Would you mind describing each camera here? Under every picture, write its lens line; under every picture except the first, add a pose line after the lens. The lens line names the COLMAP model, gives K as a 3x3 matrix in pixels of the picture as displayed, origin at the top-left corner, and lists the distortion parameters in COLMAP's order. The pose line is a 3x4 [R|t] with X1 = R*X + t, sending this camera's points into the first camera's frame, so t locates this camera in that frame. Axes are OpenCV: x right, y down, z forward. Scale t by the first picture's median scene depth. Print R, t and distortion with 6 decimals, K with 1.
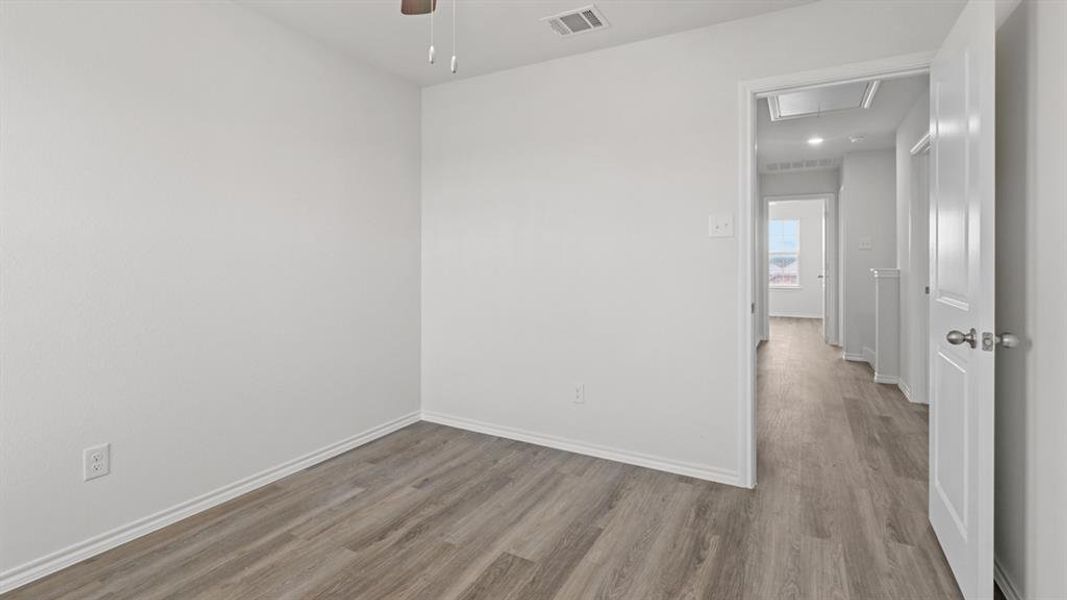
lens RADIAL K [[491.9, 0, 532.3], [0, 491.9, 300.0], [0, 0, 1]] dist [0.003548, -0.001700]
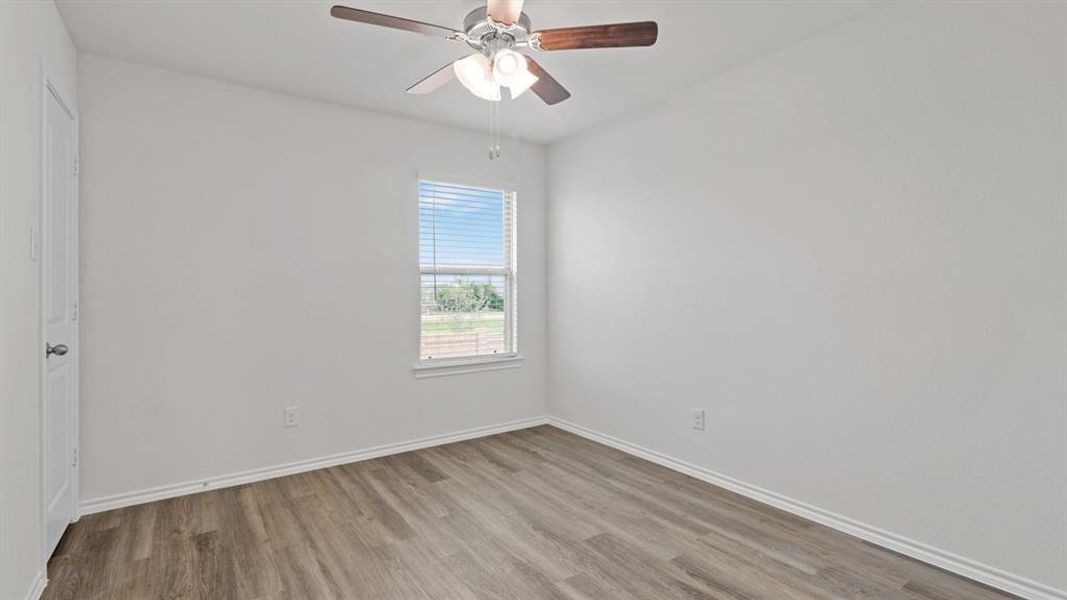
lens RADIAL K [[491.9, 0, 525.9], [0, 491.9, 297.6], [0, 0, 1]] dist [0.003548, -0.001700]
pose [[-0.448087, 0.019237, -0.893783, 0.677028], [-0.065466, 0.996378, 0.054266, -0.095715], [0.891590, 0.082829, -0.445204, 1.041329]]
